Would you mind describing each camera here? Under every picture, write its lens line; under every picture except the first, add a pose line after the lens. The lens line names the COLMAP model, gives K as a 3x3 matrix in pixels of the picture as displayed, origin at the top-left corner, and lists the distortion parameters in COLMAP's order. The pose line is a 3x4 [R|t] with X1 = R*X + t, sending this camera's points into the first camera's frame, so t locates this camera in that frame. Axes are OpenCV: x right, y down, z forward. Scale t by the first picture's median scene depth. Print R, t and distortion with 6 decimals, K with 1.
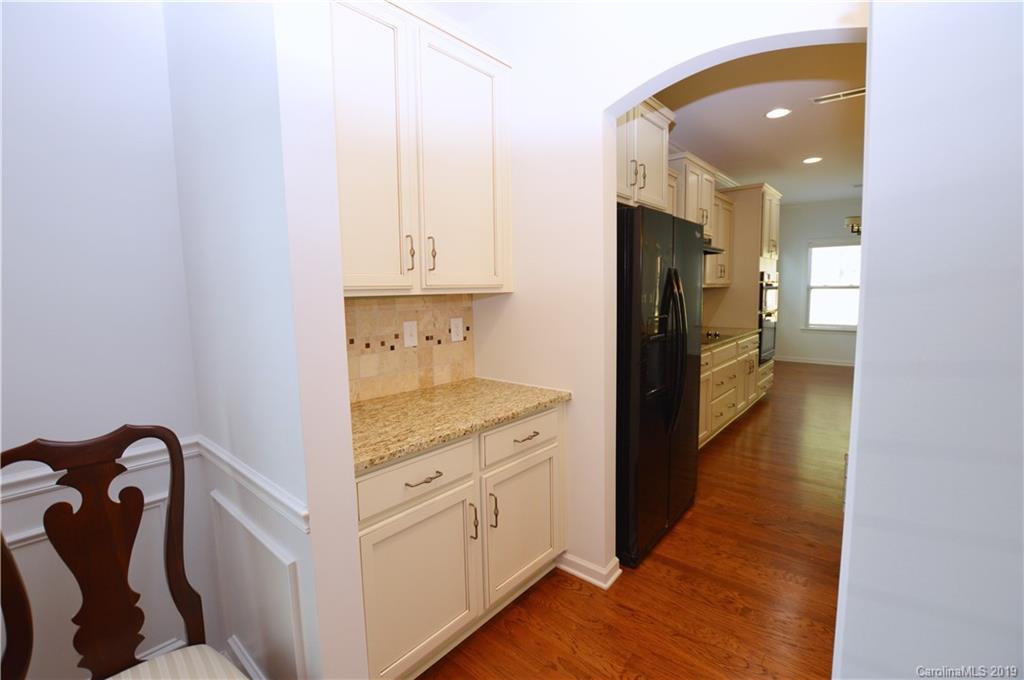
lens RADIAL K [[460.8, 0, 512.0], [0, 460.8, 337.1], [0, 0, 1]] dist [-0.001664, -0.000097]
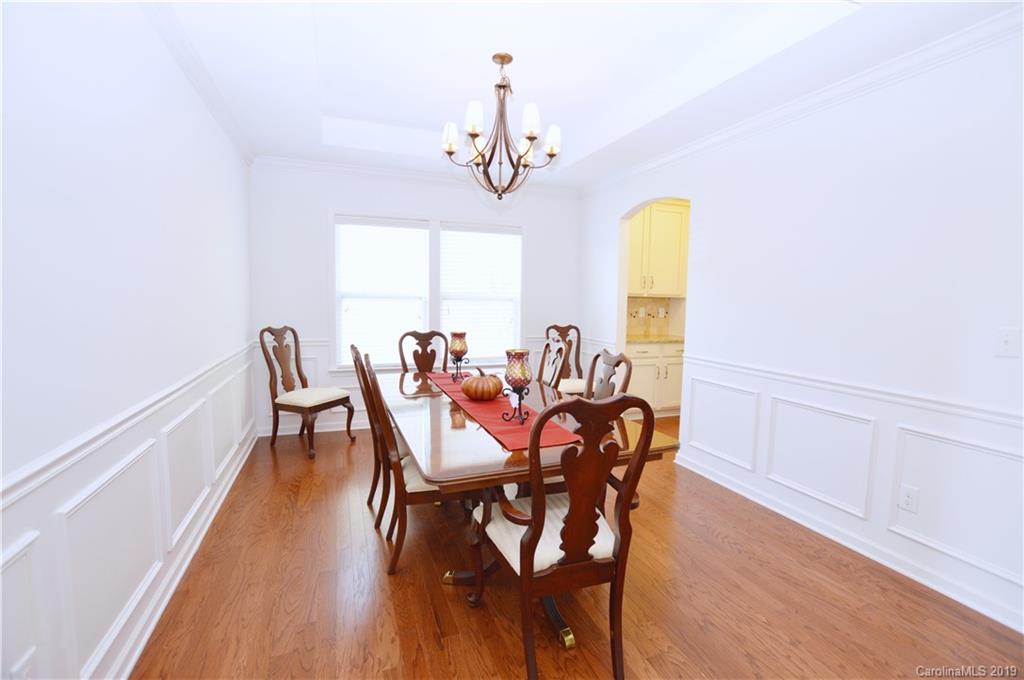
lens RADIAL K [[460.8, 0, 512.9], [0, 460.8, 340.8], [0, 0, 1]] dist [-0.001664, -0.000097]
pose [[0.877970, 0.077048, -0.472475, 0.379950], [-0.084090, 0.996439, 0.006234, 0.199042], [0.471272, 0.034257, 0.881322, -1.623142]]
